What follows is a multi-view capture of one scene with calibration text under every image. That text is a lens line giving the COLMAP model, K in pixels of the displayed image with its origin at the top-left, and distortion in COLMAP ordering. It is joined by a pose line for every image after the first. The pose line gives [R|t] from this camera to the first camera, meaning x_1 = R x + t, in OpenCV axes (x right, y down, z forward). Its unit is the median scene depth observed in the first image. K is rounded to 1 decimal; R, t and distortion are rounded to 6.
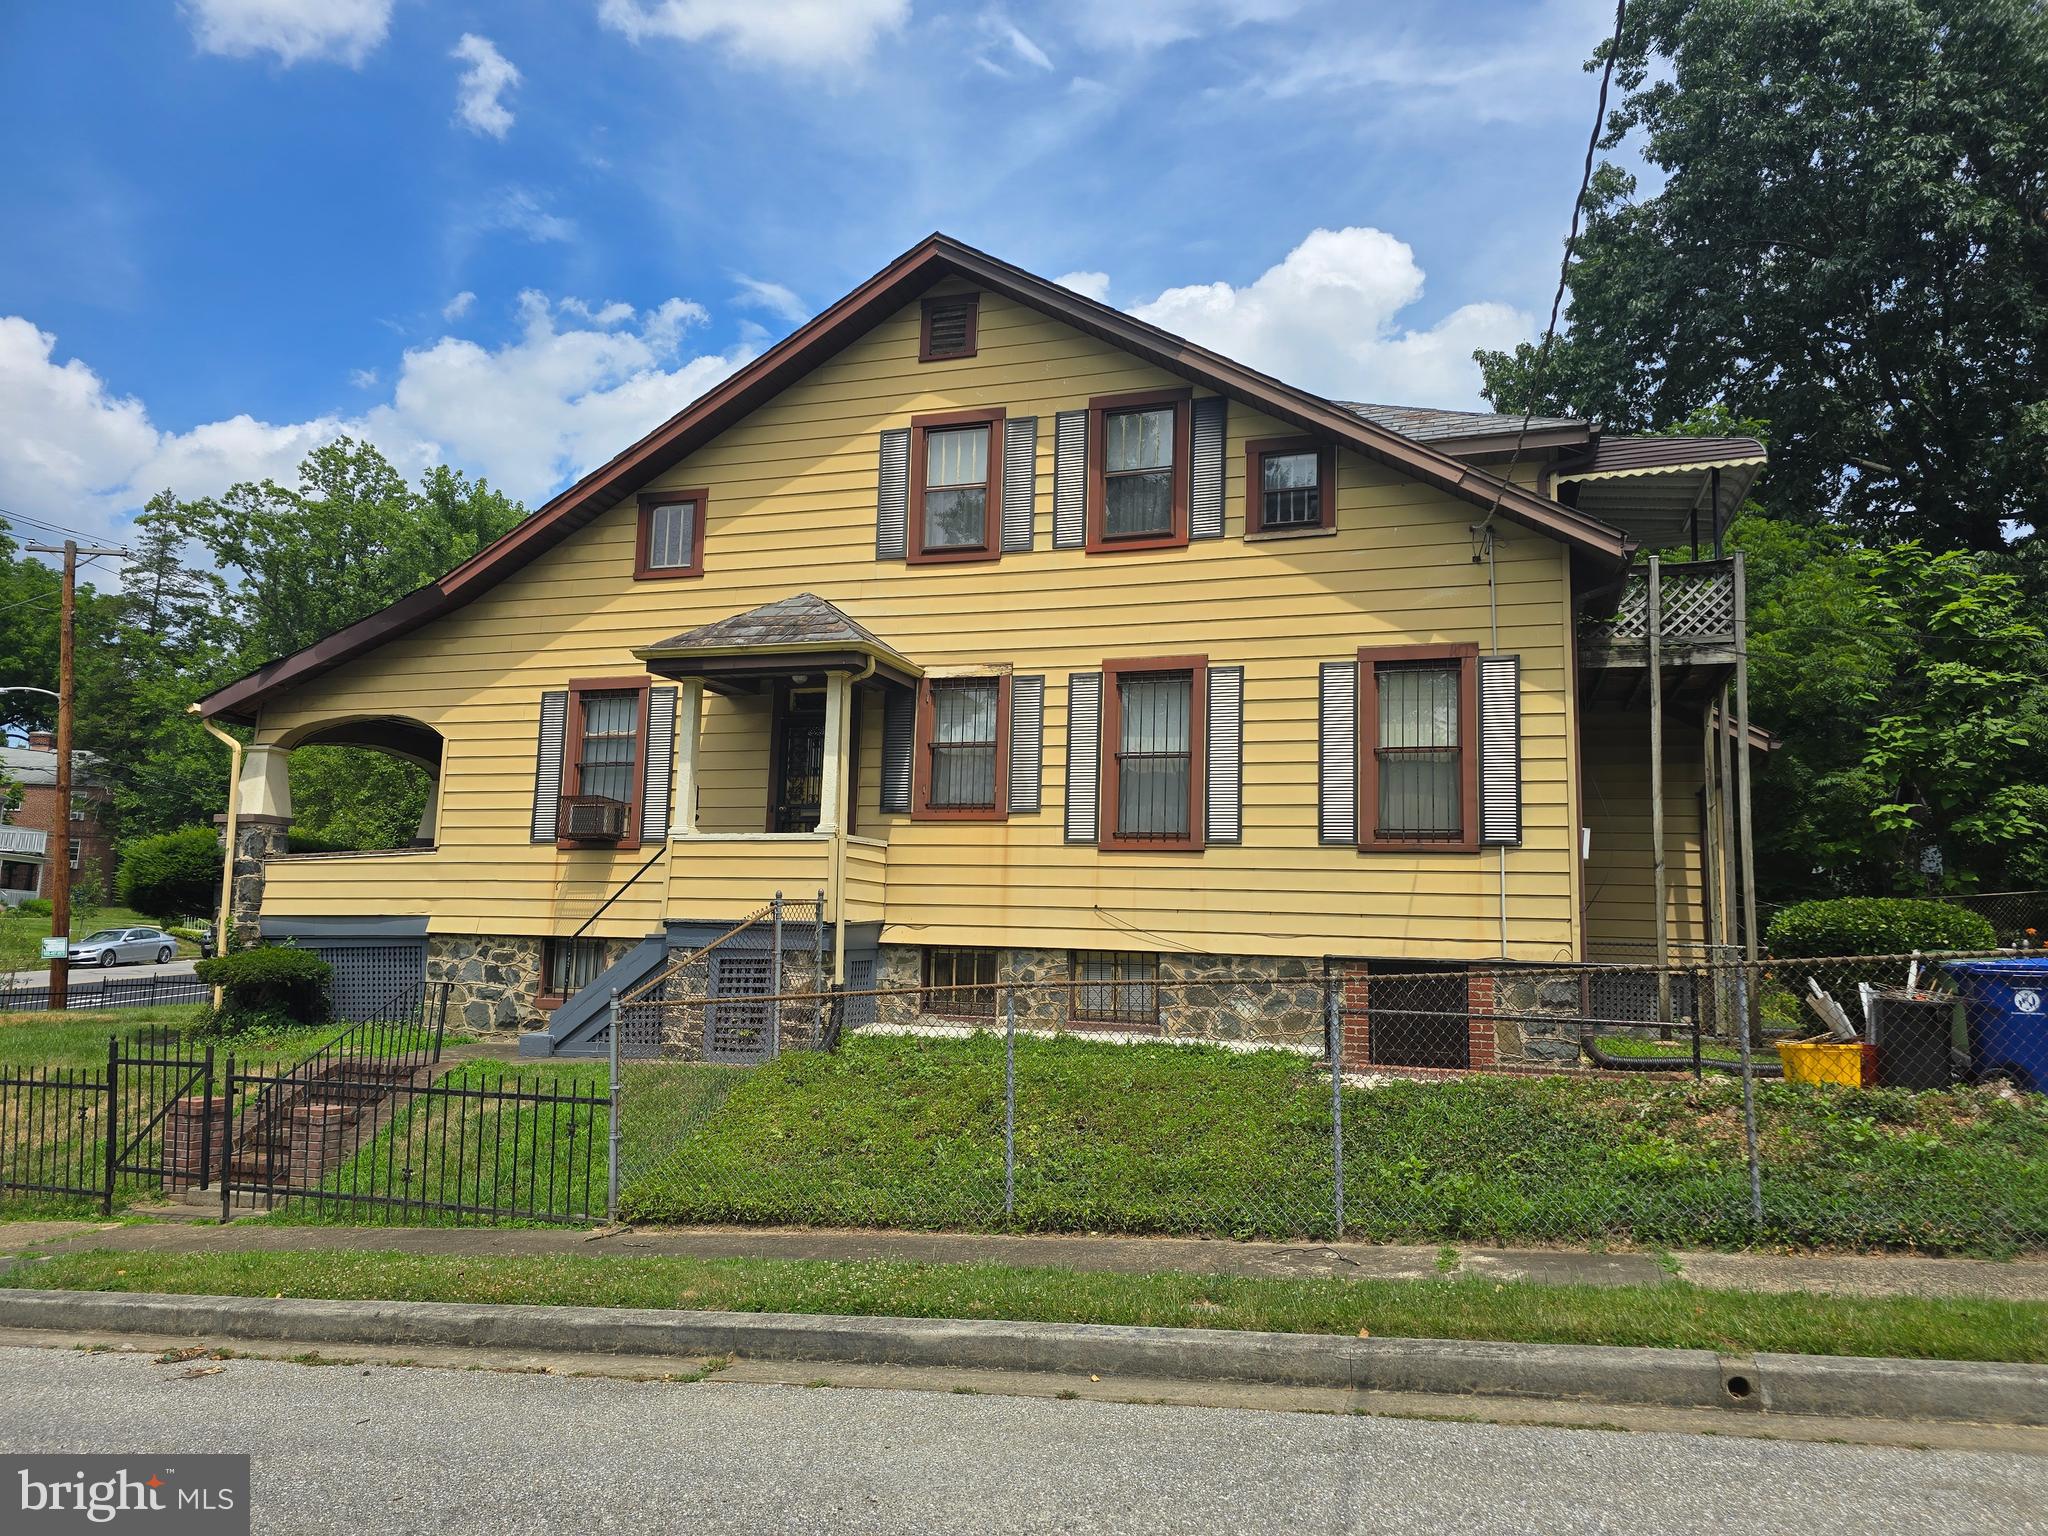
lens RADIAL K [[1356.9, 0, 977.0], [0, 1356.9, 770.6], [0, 0, 1]] dist [0.043612, -0.039525]
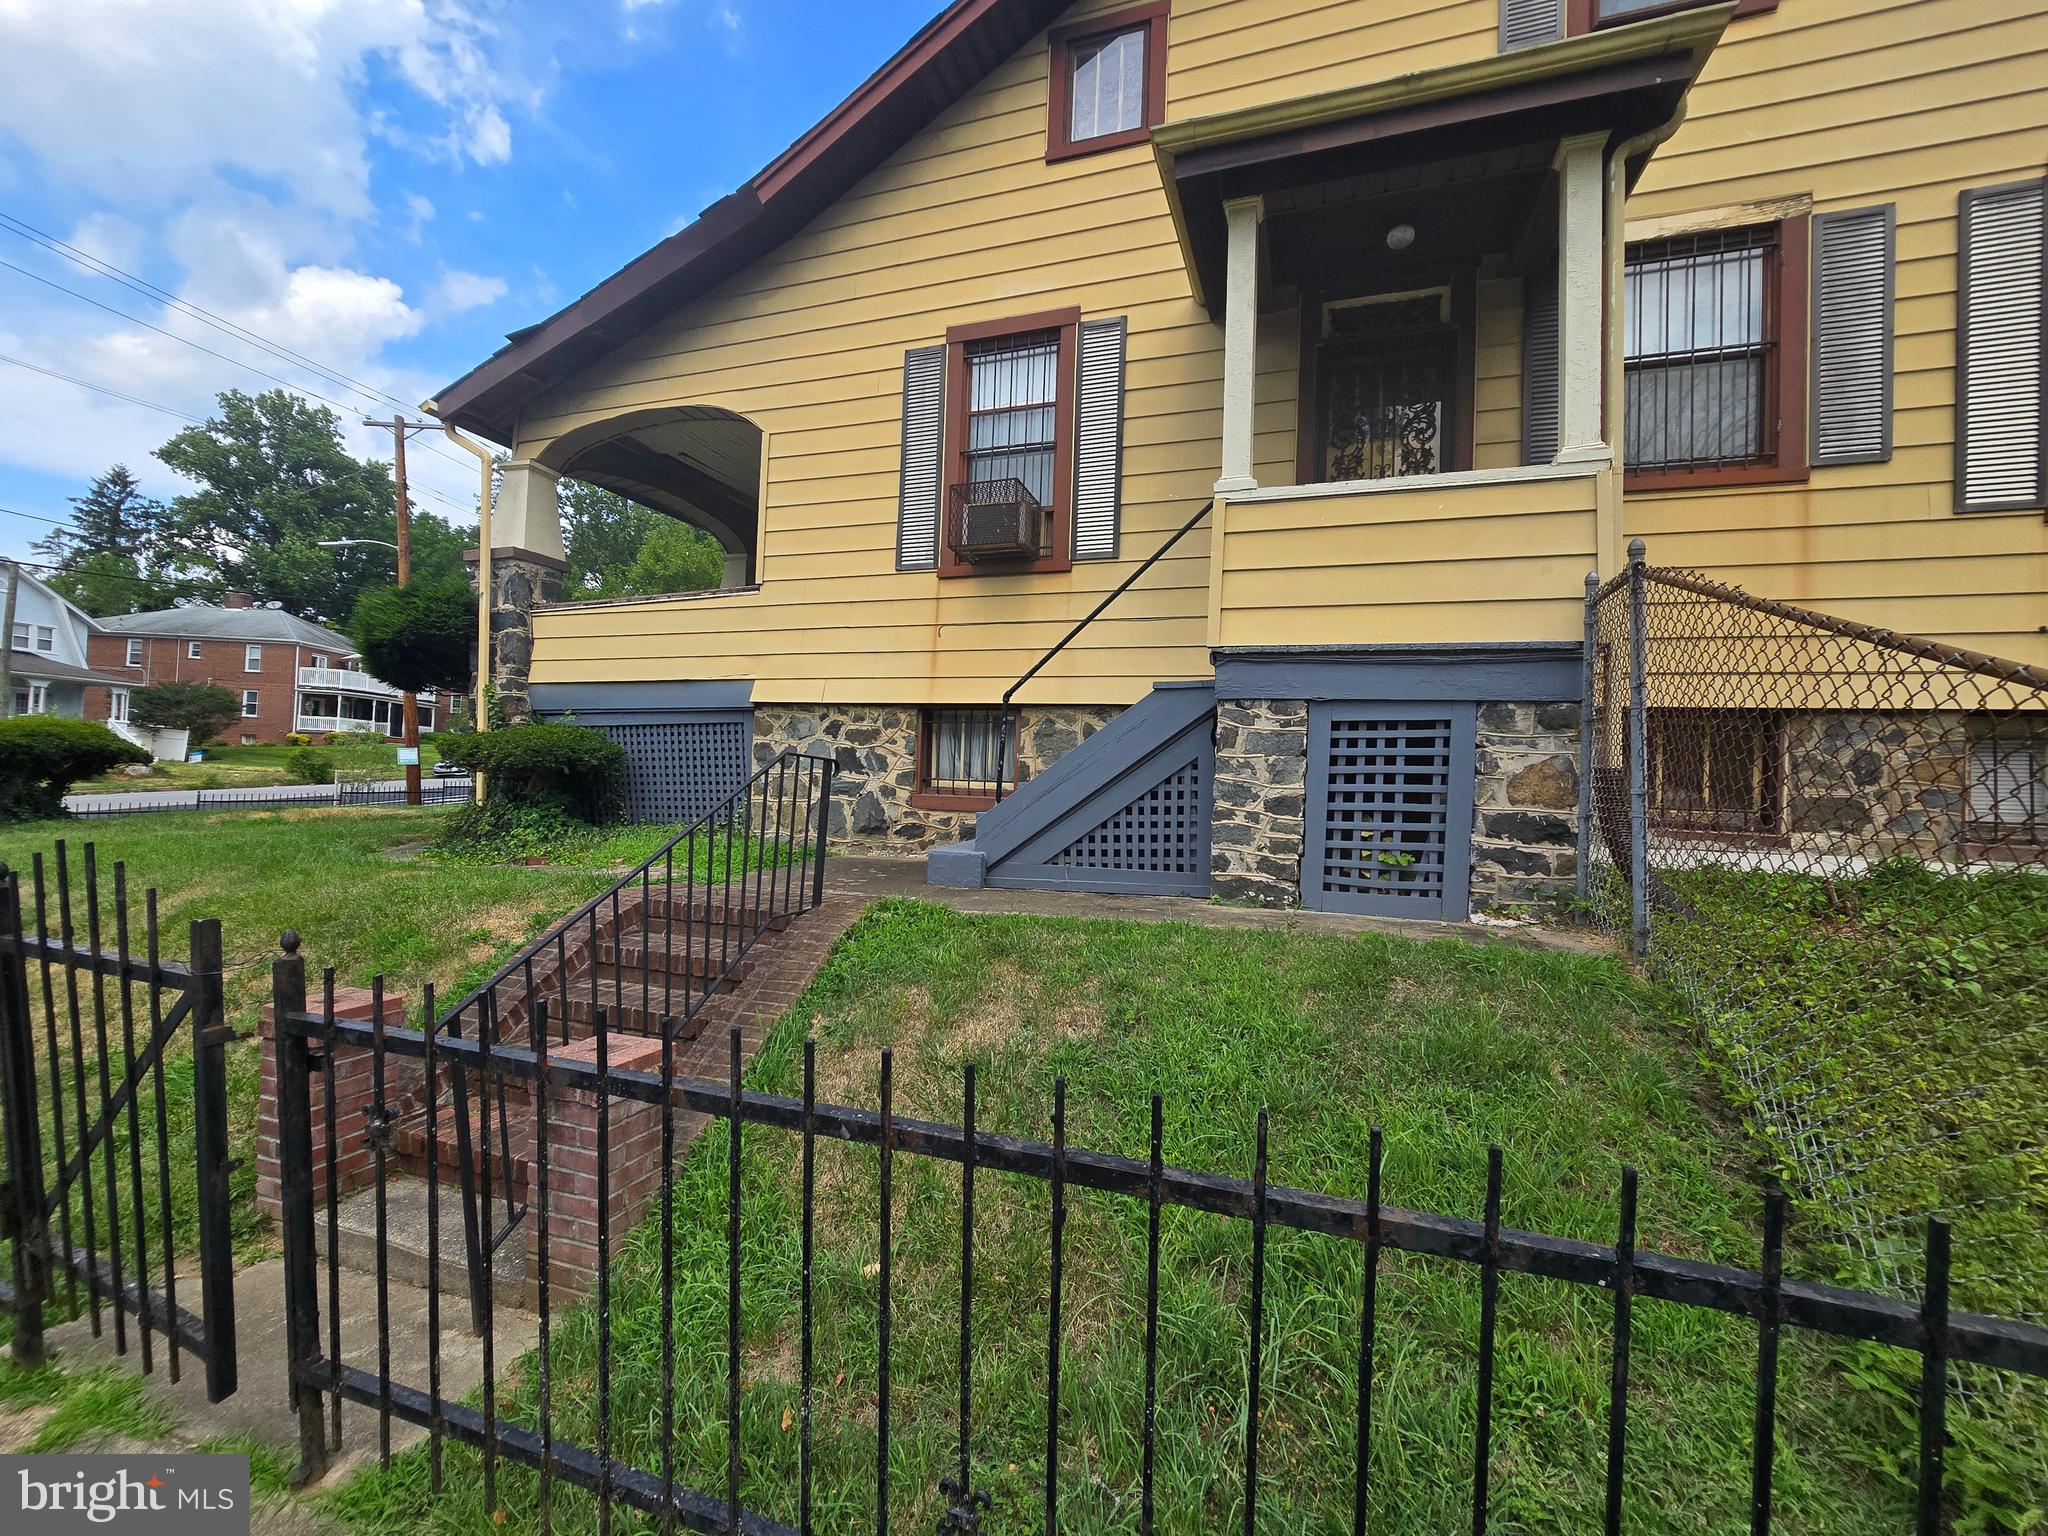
lens RADIAL K [[851.3, 0, 988.1], [0, 851.3, 759.9], [0, 0, 1]] dist [0.007141, -0.000104]
pose [[0.999155, 0.007697, -0.040382, -0.266076], [-0.003176, 0.993831, 0.110857, 0.101062], [0.040986, -0.110635, 0.993016, 0.570730]]
